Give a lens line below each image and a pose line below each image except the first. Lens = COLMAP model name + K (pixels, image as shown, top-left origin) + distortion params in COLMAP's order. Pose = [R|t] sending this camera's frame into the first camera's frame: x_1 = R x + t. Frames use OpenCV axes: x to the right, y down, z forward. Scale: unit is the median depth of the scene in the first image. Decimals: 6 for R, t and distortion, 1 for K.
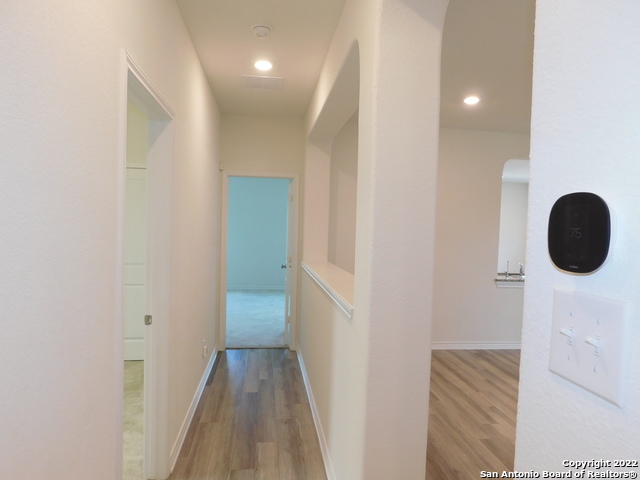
lens RADIAL K [[429.0, 0, 319.4], [0, 429.0, 242.3], [0, 0, 1]] dist [-0.047978, 0.049977]
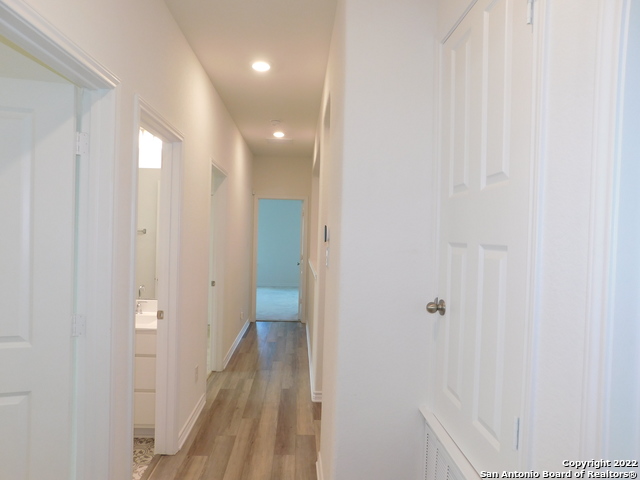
lens RADIAL K [[429.0, 0, 319.8], [0, 429.0, 240.7], [0, 0, 1]] dist [-0.047978, 0.049977]
pose [[0.997212, 0.002618, -0.074573, 0.122082], [-0.004384, 0.999713, -0.023537, 0.022769], [0.074490, 0.023798, 0.996938, -0.506432]]
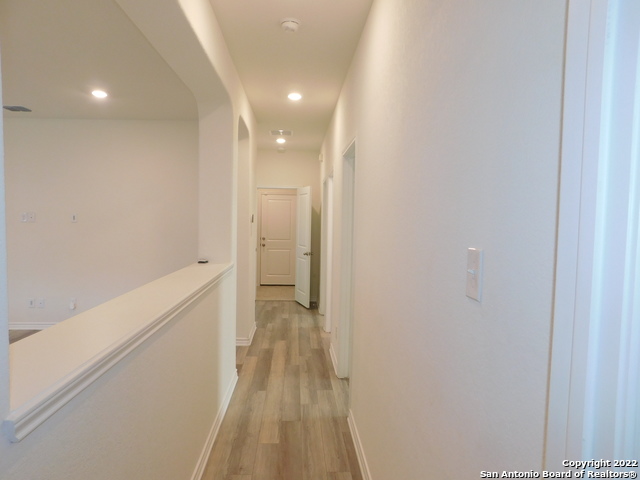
lens RADIAL K [[429.0, 0, 320.2], [0, 429.0, 241.4], [0, 0, 1]] dist [-0.047978, 0.049977]
pose [[-0.996785, -0.048434, 0.063833, -0.206152], [-0.042954, 0.995489, 0.084594, -0.052709], [-0.067642, 0.081580, -0.994369, 1.410747]]
